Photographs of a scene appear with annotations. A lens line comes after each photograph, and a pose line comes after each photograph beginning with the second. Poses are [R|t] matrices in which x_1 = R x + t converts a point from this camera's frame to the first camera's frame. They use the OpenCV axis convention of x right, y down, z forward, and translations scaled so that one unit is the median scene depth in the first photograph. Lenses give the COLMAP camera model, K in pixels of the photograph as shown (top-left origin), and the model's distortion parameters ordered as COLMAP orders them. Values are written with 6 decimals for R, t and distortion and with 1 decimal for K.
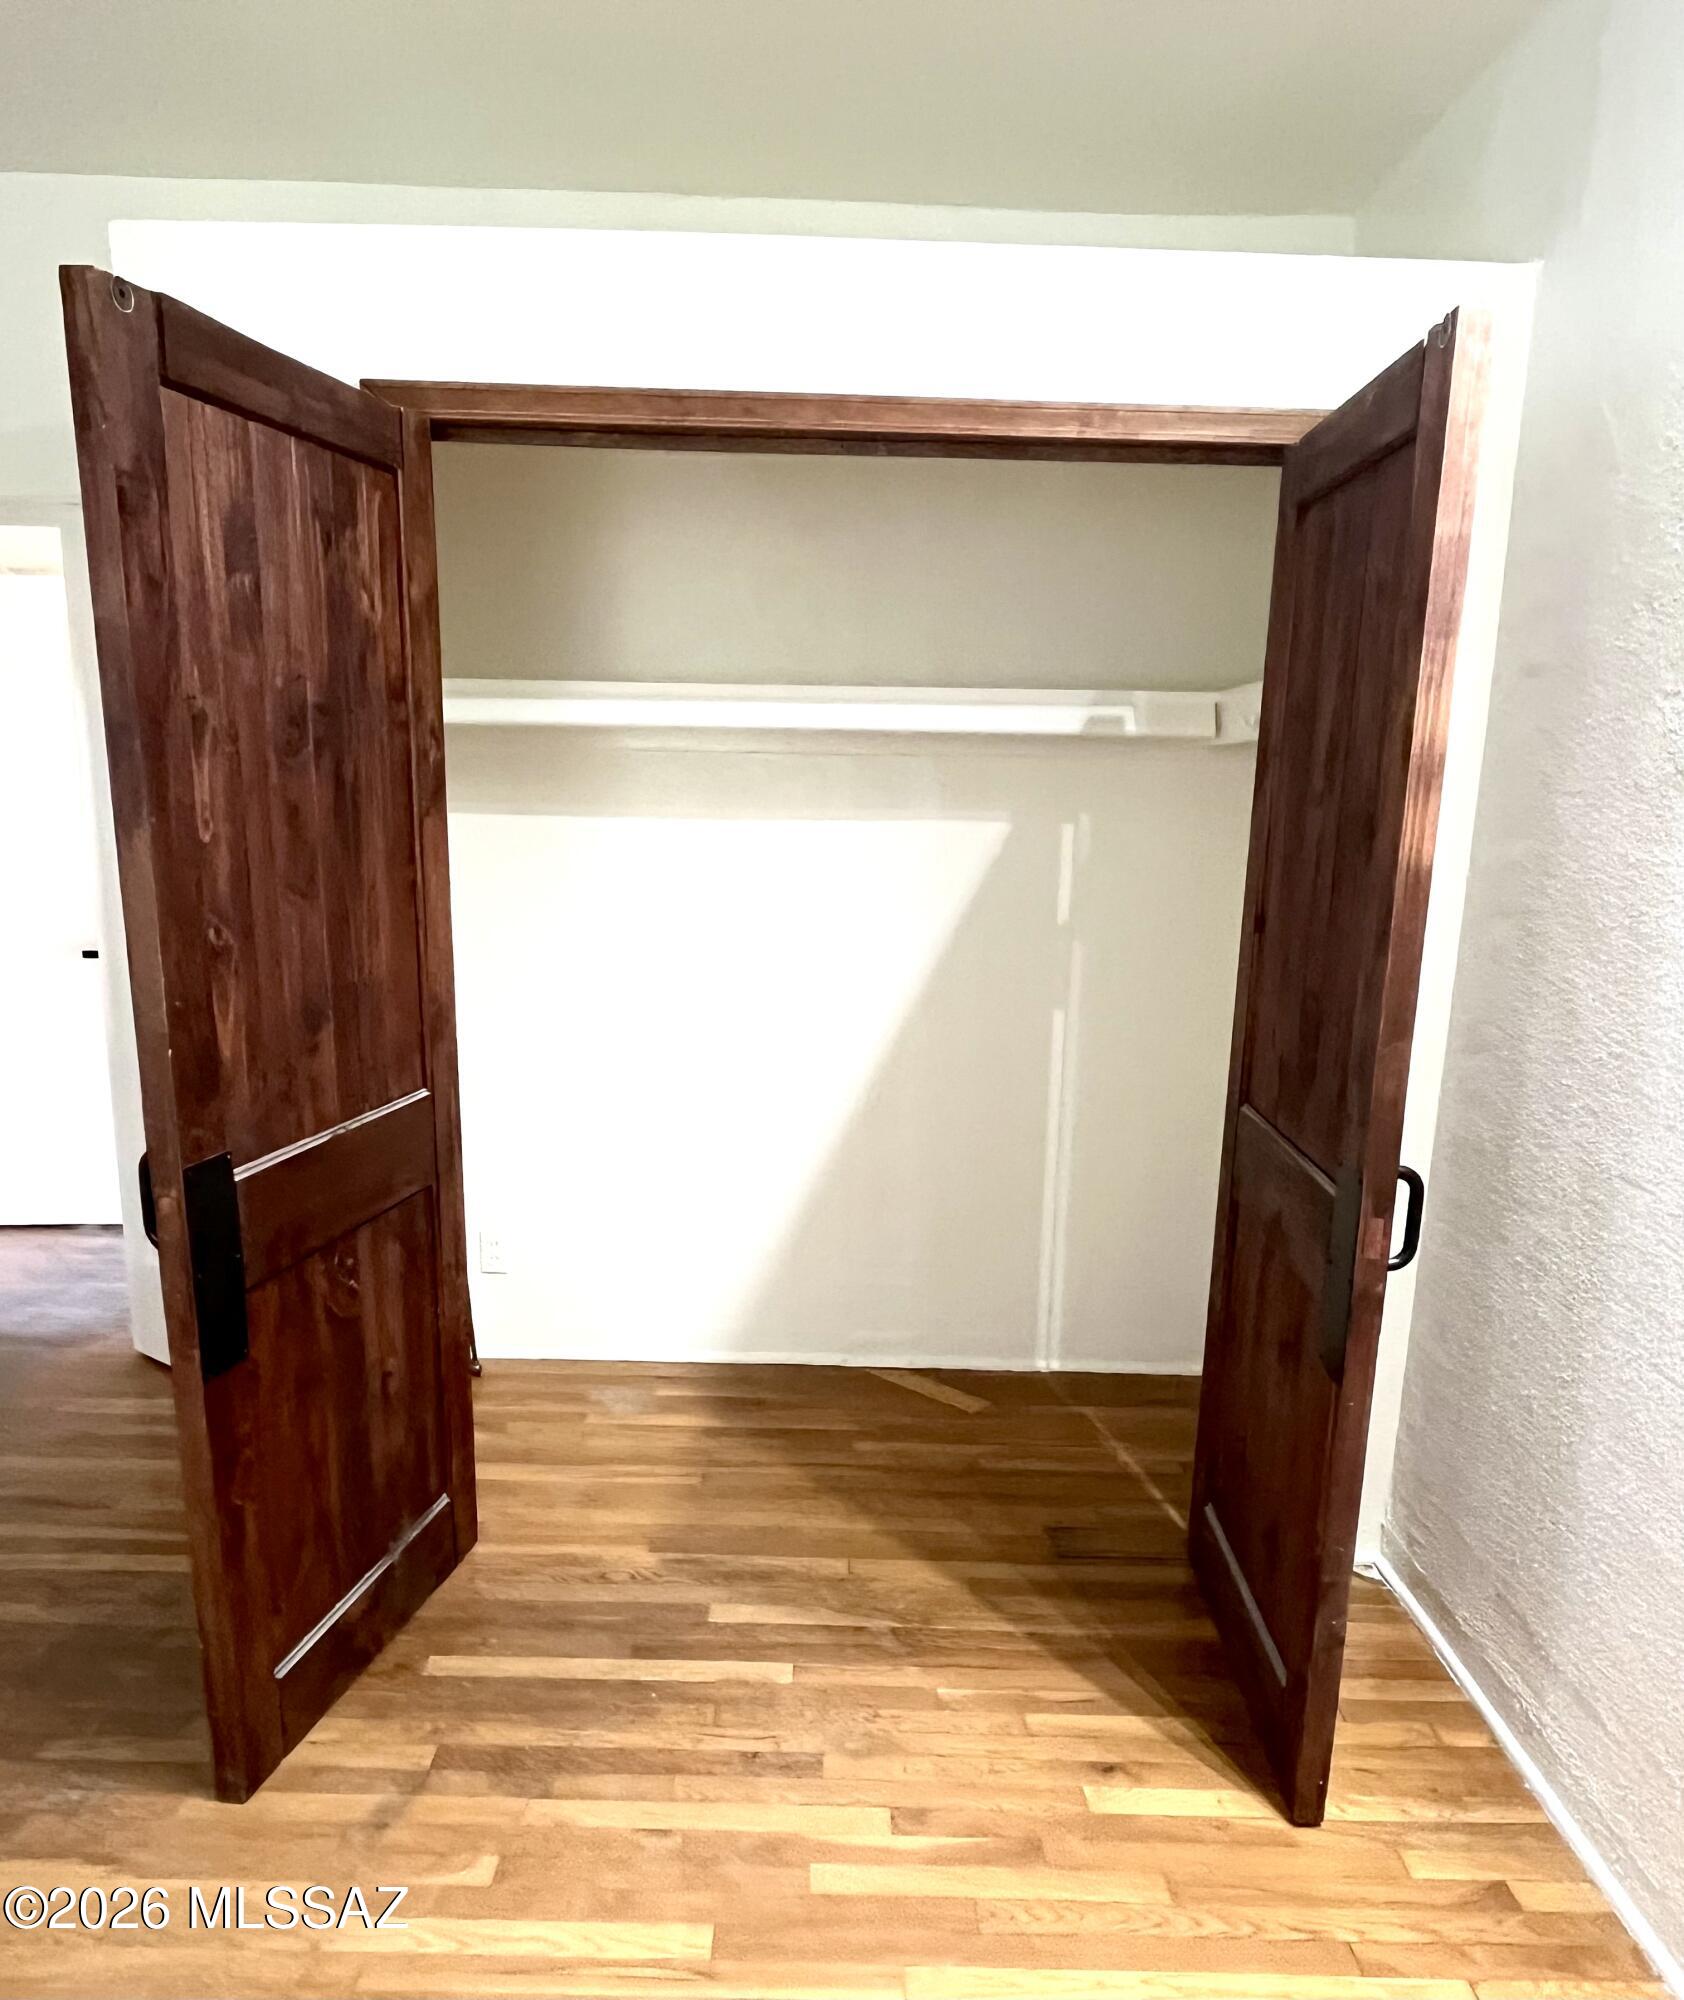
lens RADIAL K [[1464.2, 0, 835.0], [0, 1464.2, 1016.2], [0, 0, 1]] dist [-0.000245, 0.000519]
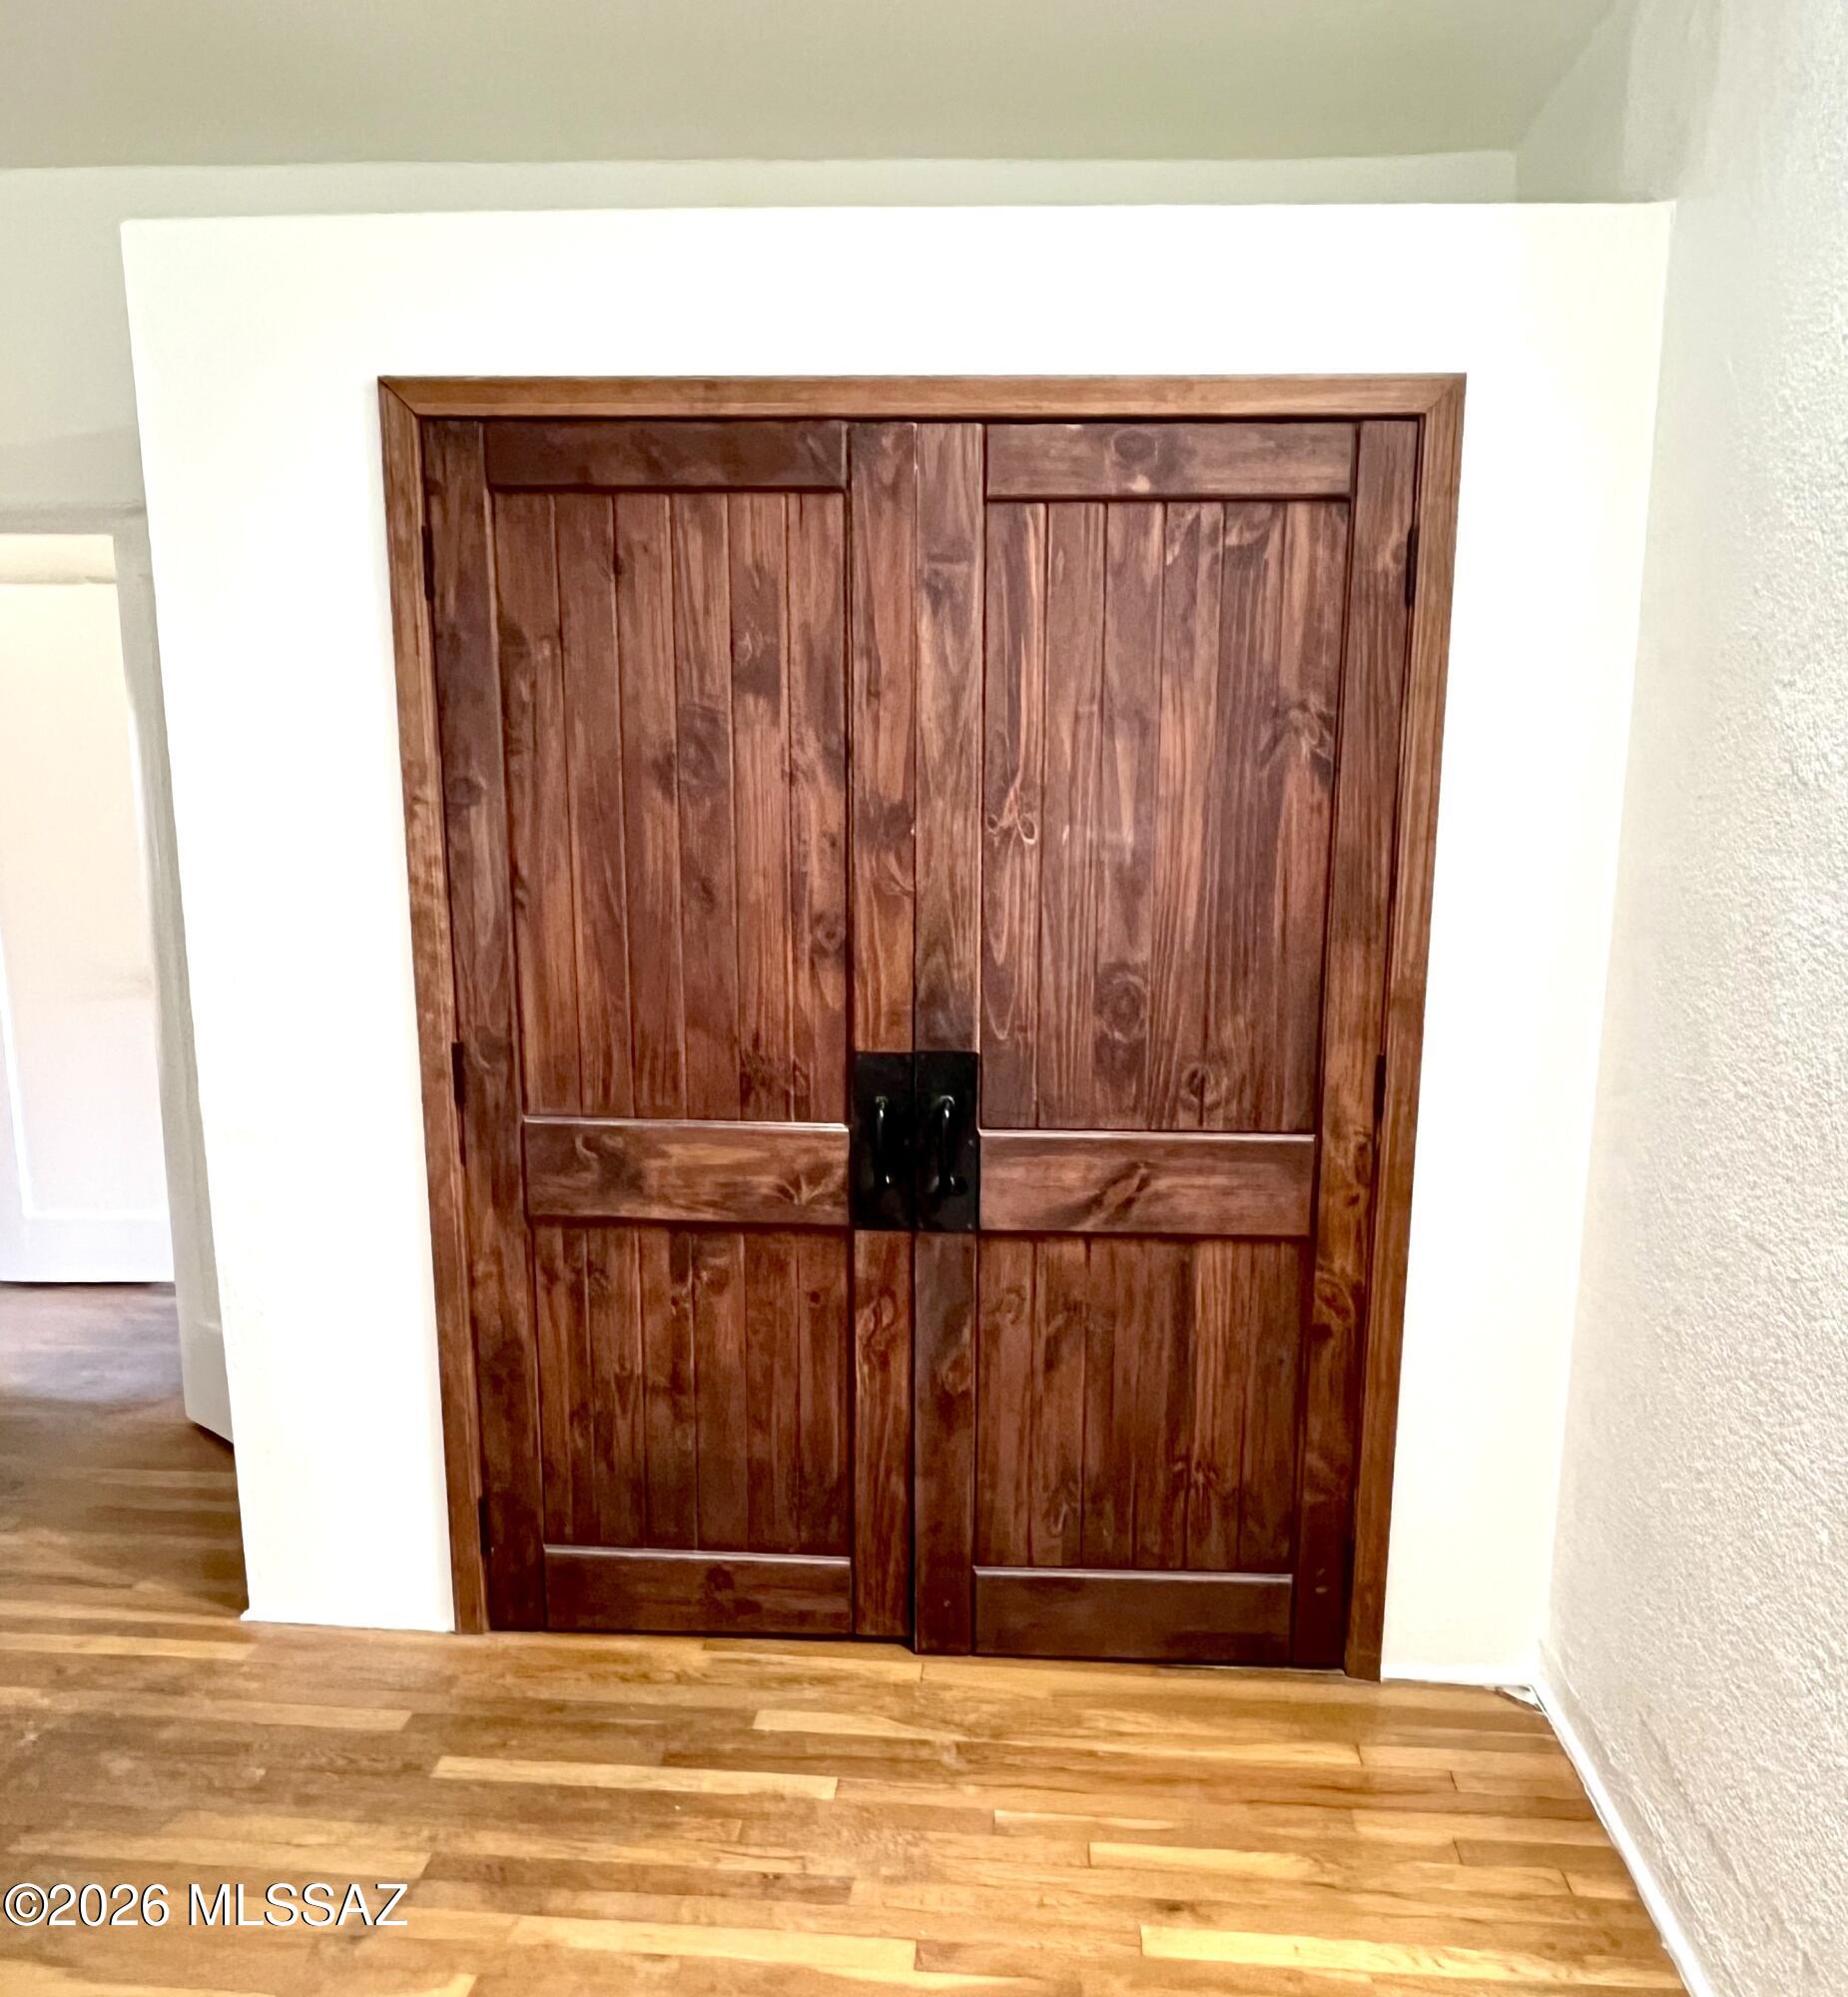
lens RADIAL K [[1668.5, 0, 928.6], [0, 1668.5, 999.8], [0, 0, 1]] dist [0.000065, 0.001628]
pose [[0.996986, -0.004935, -0.077427, 0.119672], [0.002435, 0.999473, -0.032356, 0.000294], [0.077546, 0.032070, 0.996473, -0.029770]]
